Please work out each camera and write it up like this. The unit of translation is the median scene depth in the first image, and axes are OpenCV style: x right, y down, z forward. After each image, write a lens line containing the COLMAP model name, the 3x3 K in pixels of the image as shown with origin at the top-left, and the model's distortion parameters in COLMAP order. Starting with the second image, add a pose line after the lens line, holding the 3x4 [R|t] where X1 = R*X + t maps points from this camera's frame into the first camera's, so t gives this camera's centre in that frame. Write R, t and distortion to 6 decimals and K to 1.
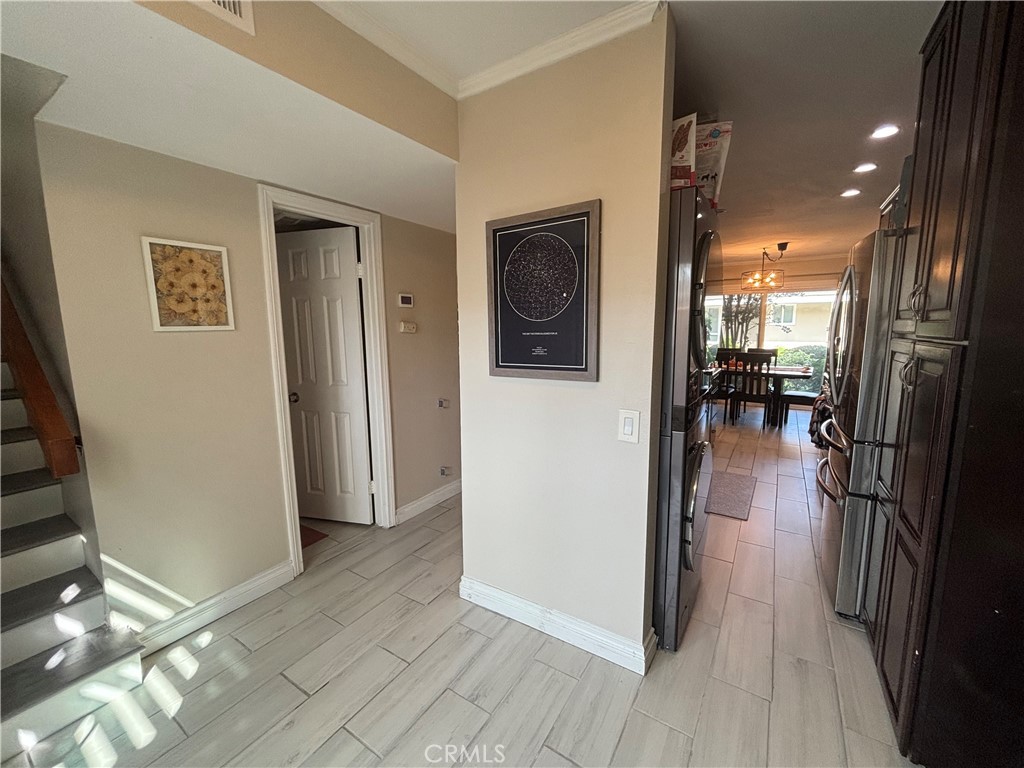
lens RADIAL K [[414.3, 0, 513.2], [0, 414.3, 383.6], [0, 0, 1]] dist [-0.003702, 0.000304]
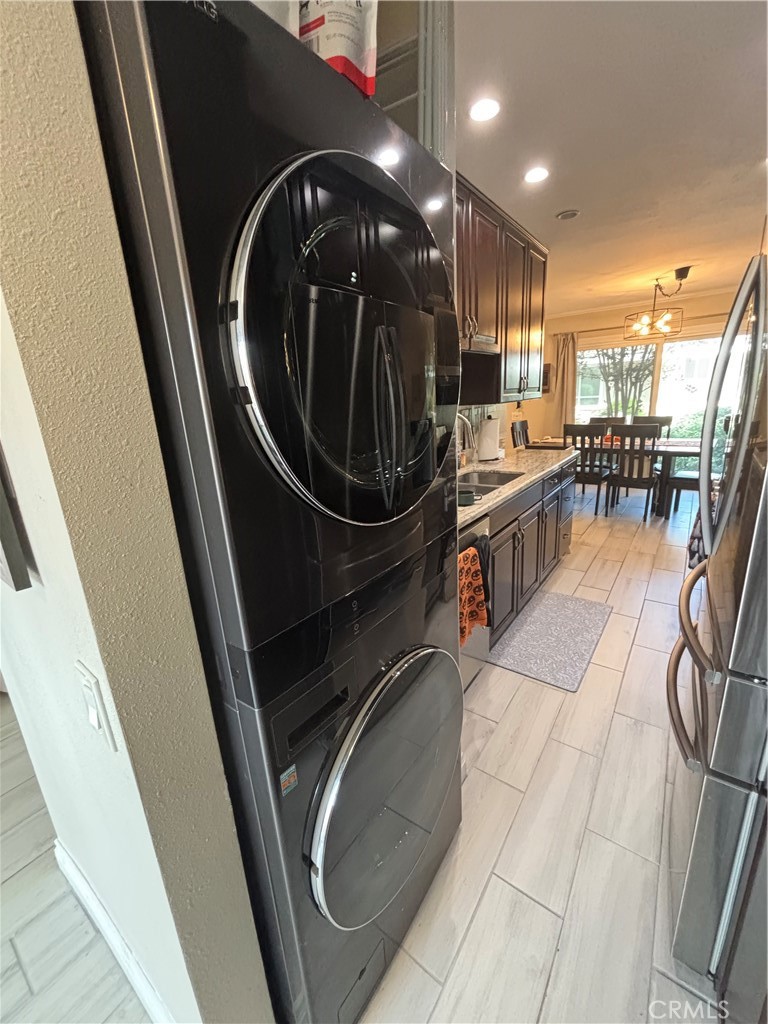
lens RADIAL K [[414.3, 0, 386.9], [0, 414.3, 511.9], [0, 0, 1]] dist [-0.003702, 0.000304]
pose [[0.997470, -0.029093, -0.064860, 0.128949], [0.037562, 0.990346, 0.133435, -0.025679], [0.060352, -0.135534, 0.988933, 0.147201]]
